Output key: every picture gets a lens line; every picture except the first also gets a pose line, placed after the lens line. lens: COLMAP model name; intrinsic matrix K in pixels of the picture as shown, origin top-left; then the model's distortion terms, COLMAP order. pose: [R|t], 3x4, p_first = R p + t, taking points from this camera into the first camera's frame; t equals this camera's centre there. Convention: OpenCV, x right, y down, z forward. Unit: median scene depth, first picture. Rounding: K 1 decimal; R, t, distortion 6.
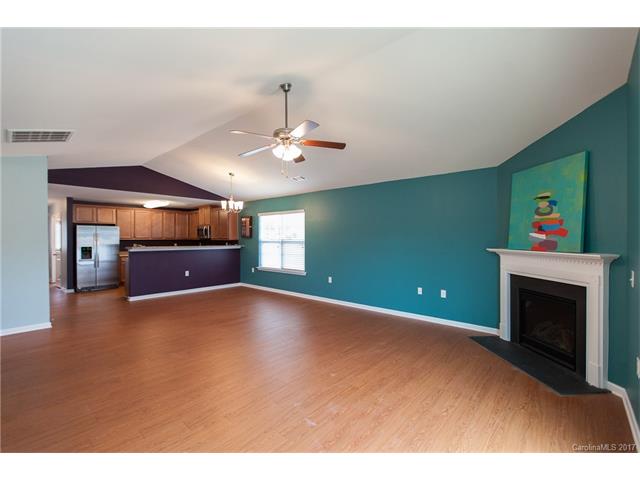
lens RADIAL K [[289.2, 0, 322.4], [0, 289.2, 239.5], [0, 0, 1]] dist [0.001640, 0.000096]
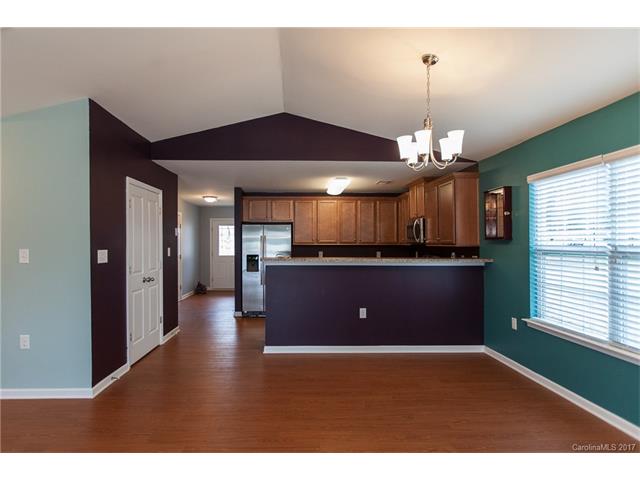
lens RADIAL K [[339.1, 0, 318.8], [0, 339.1, 243.6], [0, 0, 1]] dist [0.000853, 0.000455]
pose [[0.674921, -0.000510, -0.737890, -0.085047], [-0.005387, 0.999970, -0.005619, 0.001259], [0.737870, 0.007767, 0.674898, 0.527721]]
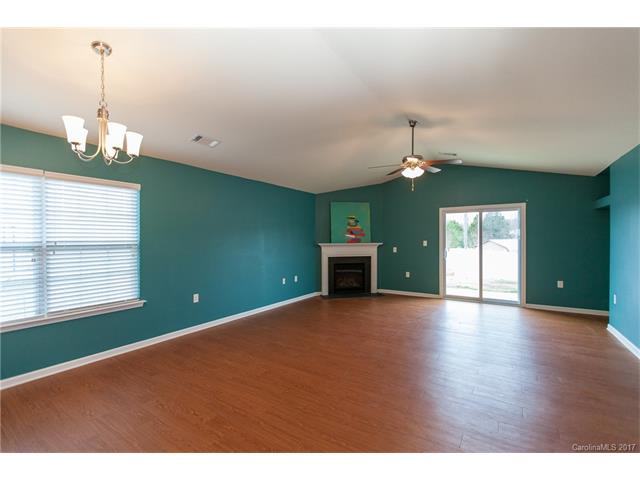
lens RADIAL K [[289.2, 0, 317.9], [0, 289.2, 237.7], [0, 0, 1]] dist [0.001640, 0.000096]
pose [[-0.131668, -0.003009, 0.991289, -0.573733], [0.006882, 0.999969, 0.003949, -0.004576], [-0.991270, 0.007342, -0.131643, 0.666912]]
